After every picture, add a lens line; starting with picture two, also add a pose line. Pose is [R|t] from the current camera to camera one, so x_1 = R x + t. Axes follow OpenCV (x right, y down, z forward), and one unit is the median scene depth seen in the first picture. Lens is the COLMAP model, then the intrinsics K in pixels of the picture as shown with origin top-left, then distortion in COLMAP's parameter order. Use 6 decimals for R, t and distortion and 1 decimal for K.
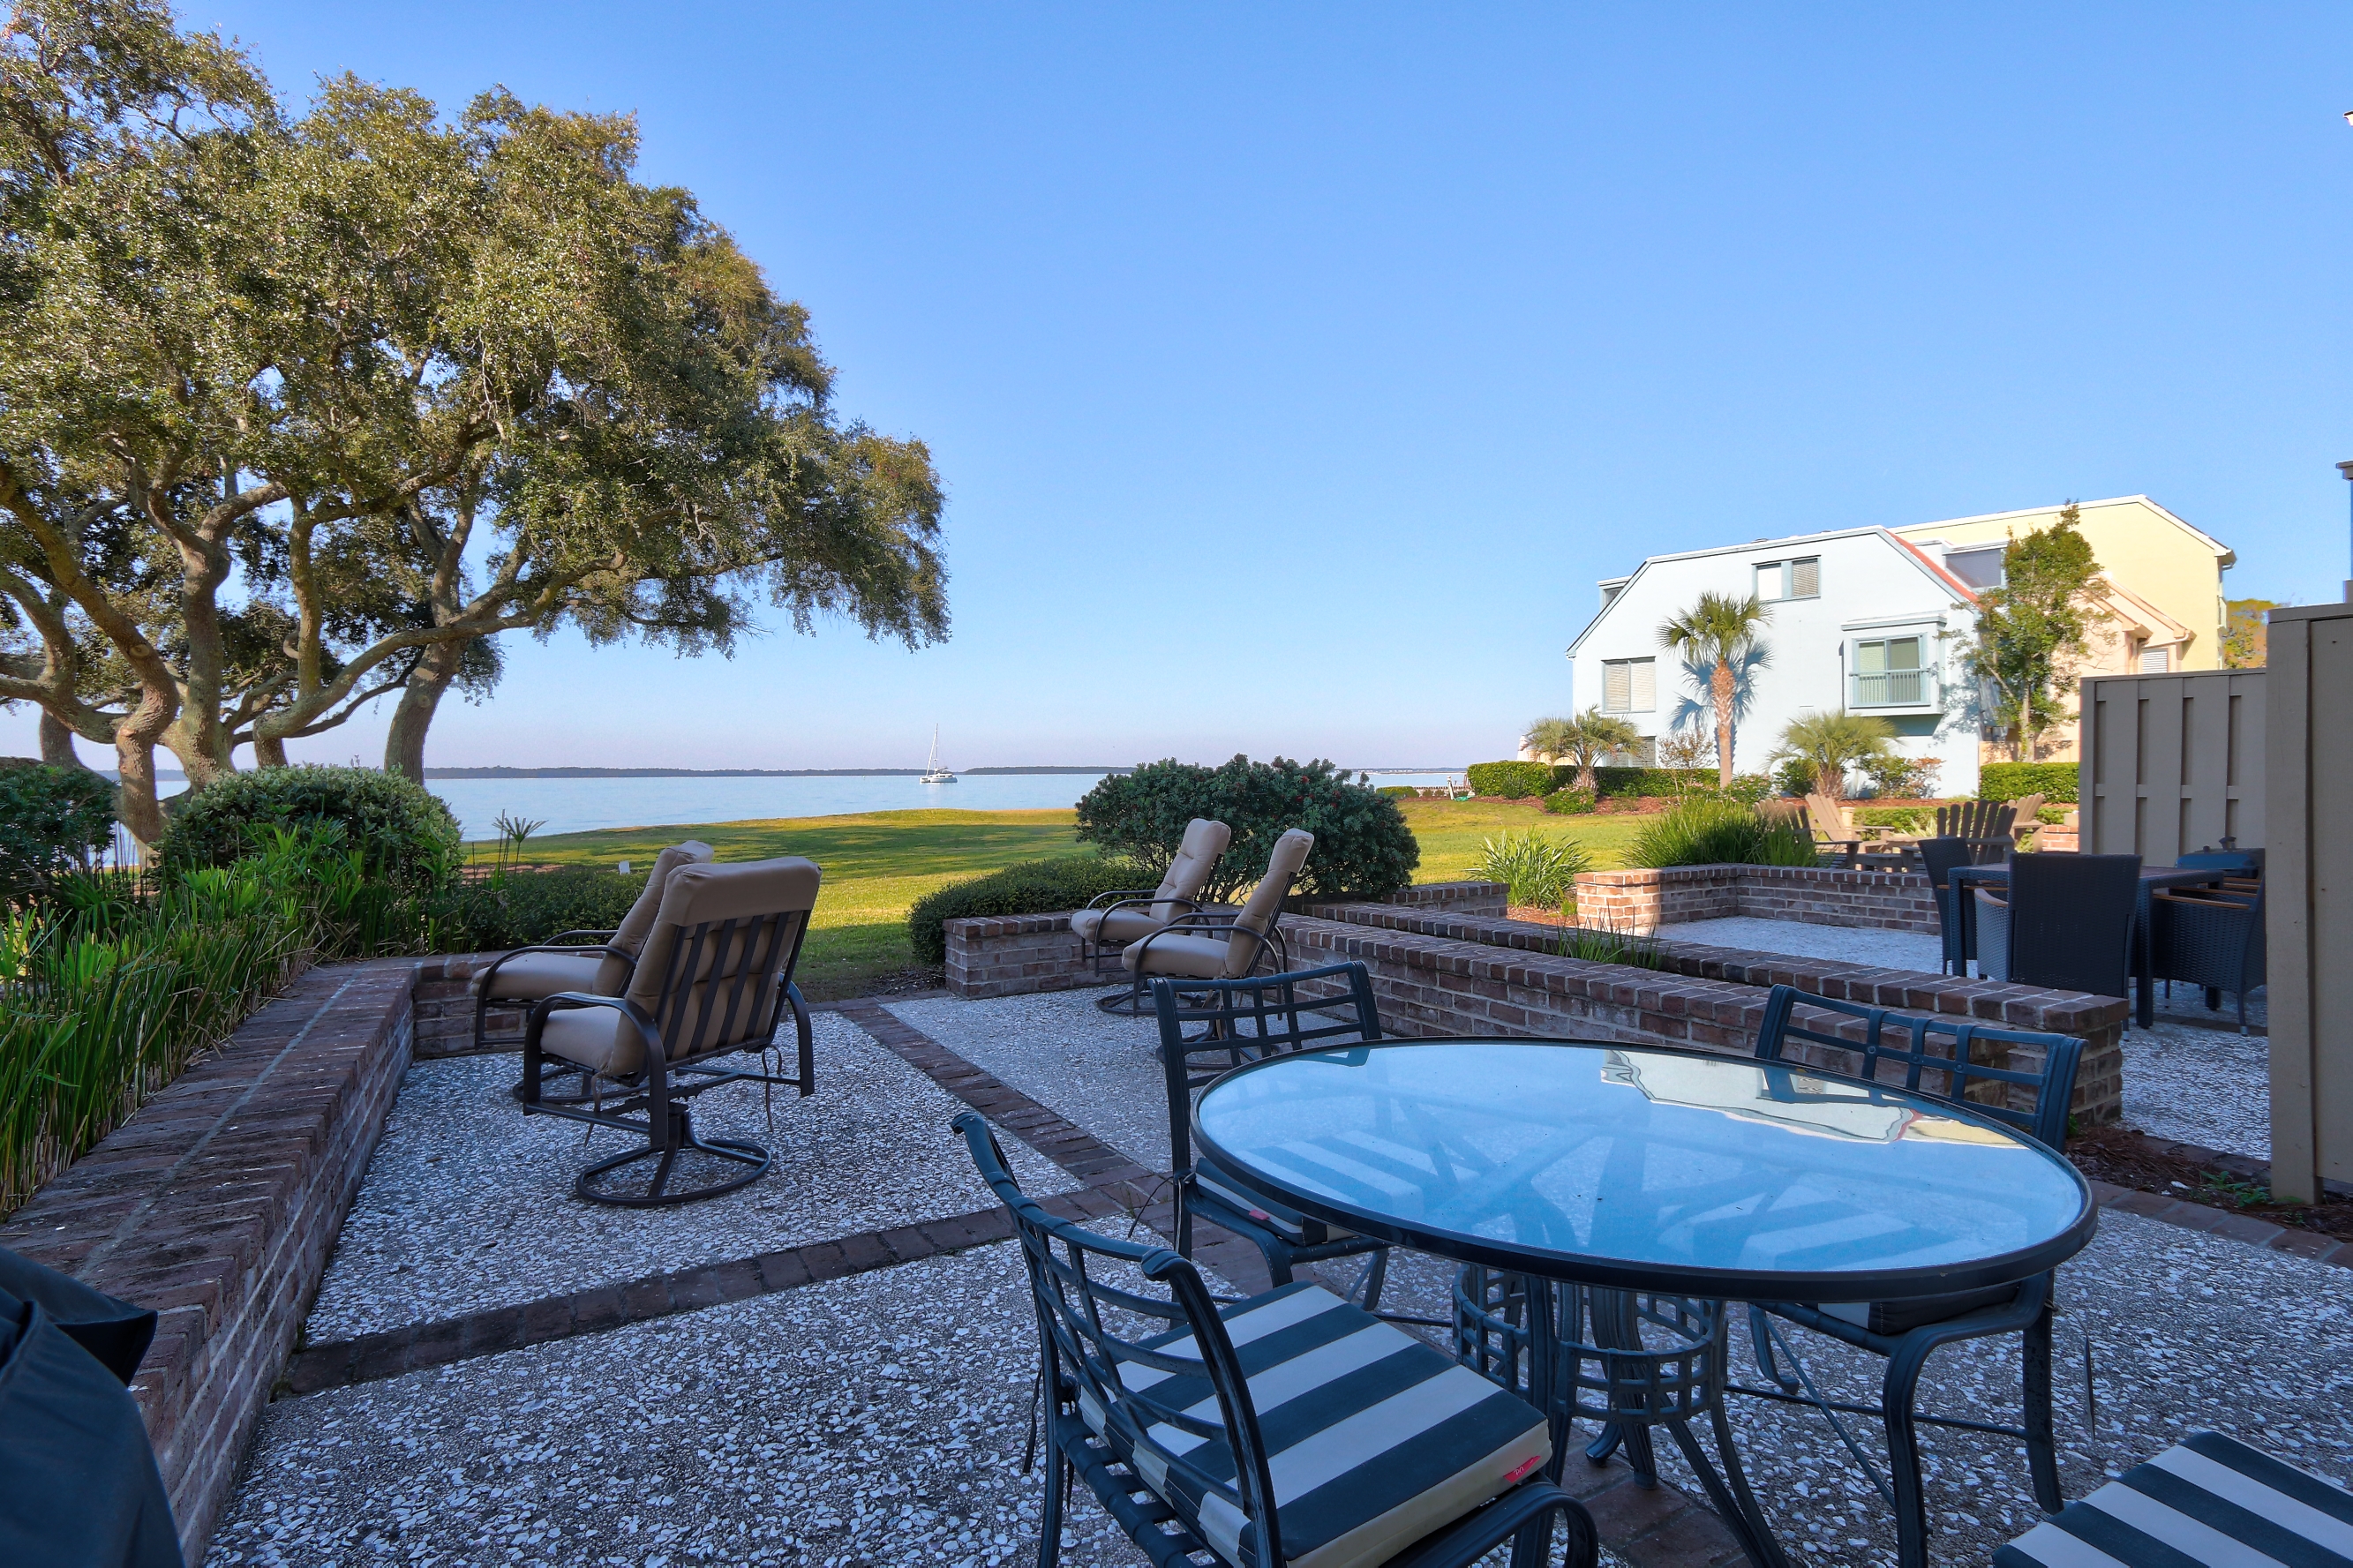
lens RADIAL K [[1149.4, 0, 1176.5], [0, 1149.4, 784.0], [0, 0, 1]] dist [-0.022508, 0.000029]
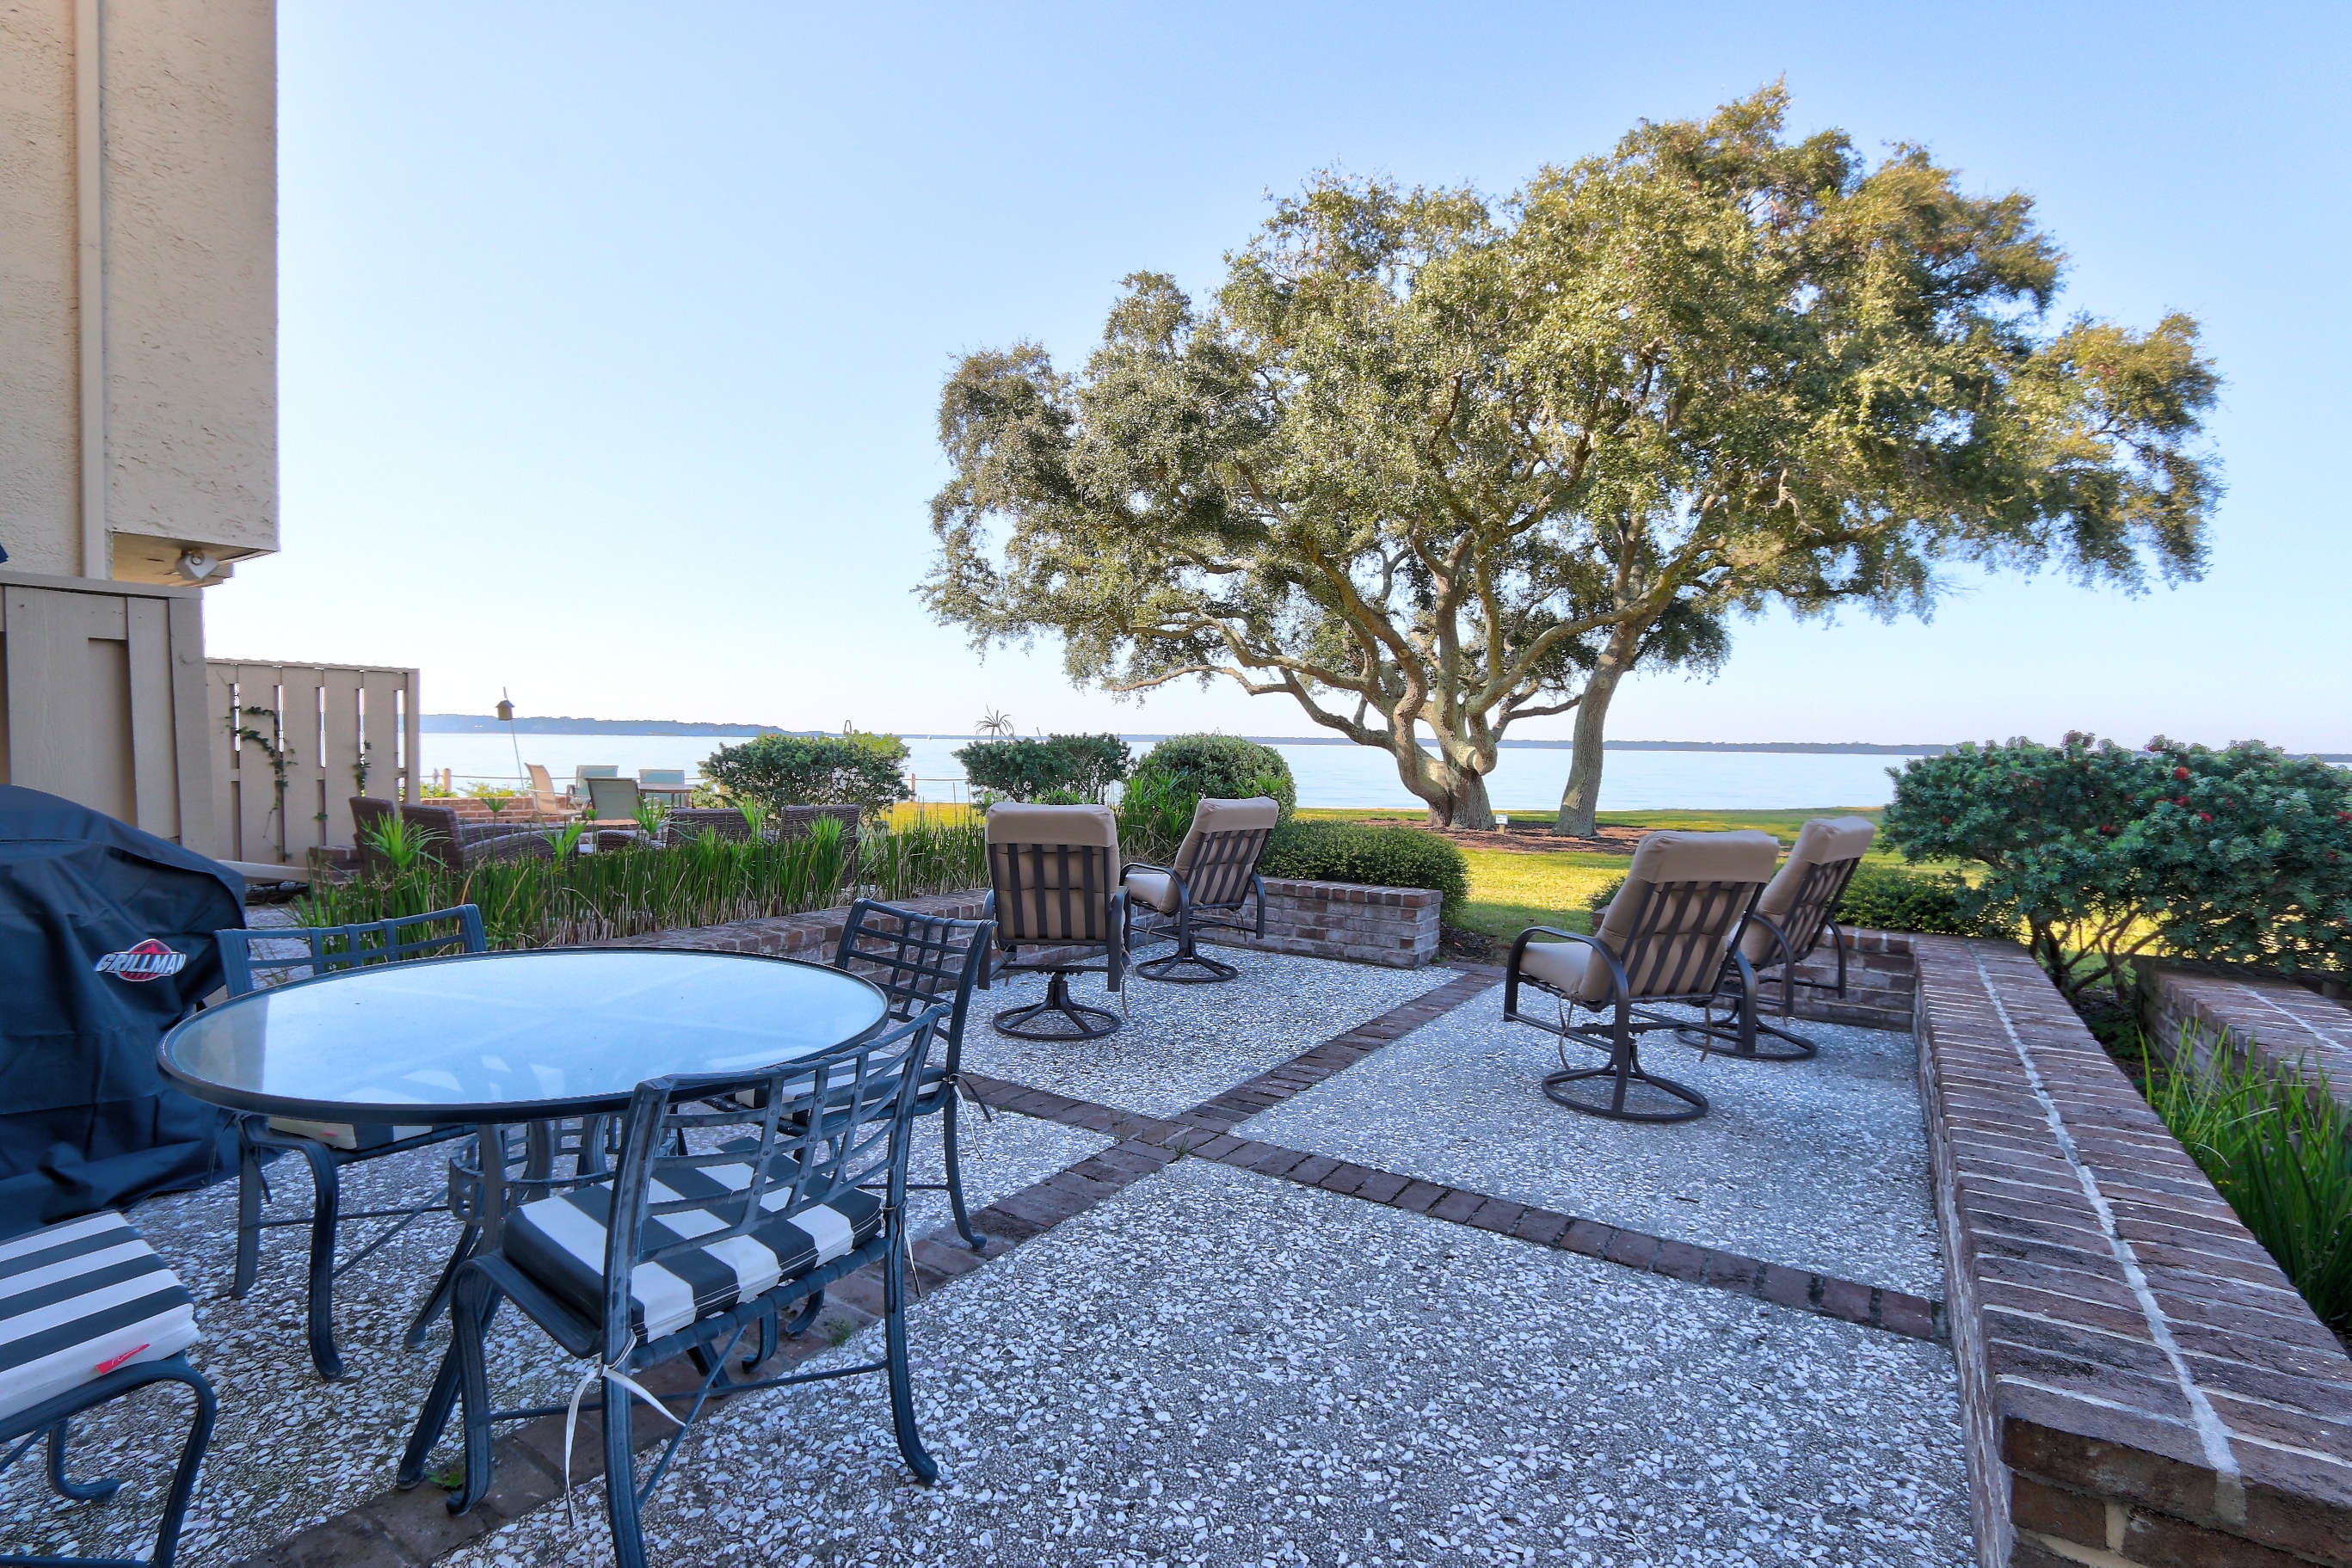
lens RADIAL K [[1123.5, 0, 1162.7], [0, 1123.5, 773.2], [0, 0, 1]] dist [-0.012178, 0.000091]
pose [[0.437677, 0.039071, -0.898283, 0.194141], [-0.028270, 0.999159, 0.029685, -0.002760], [0.898688, 0.012402, 0.438413, 0.115438]]
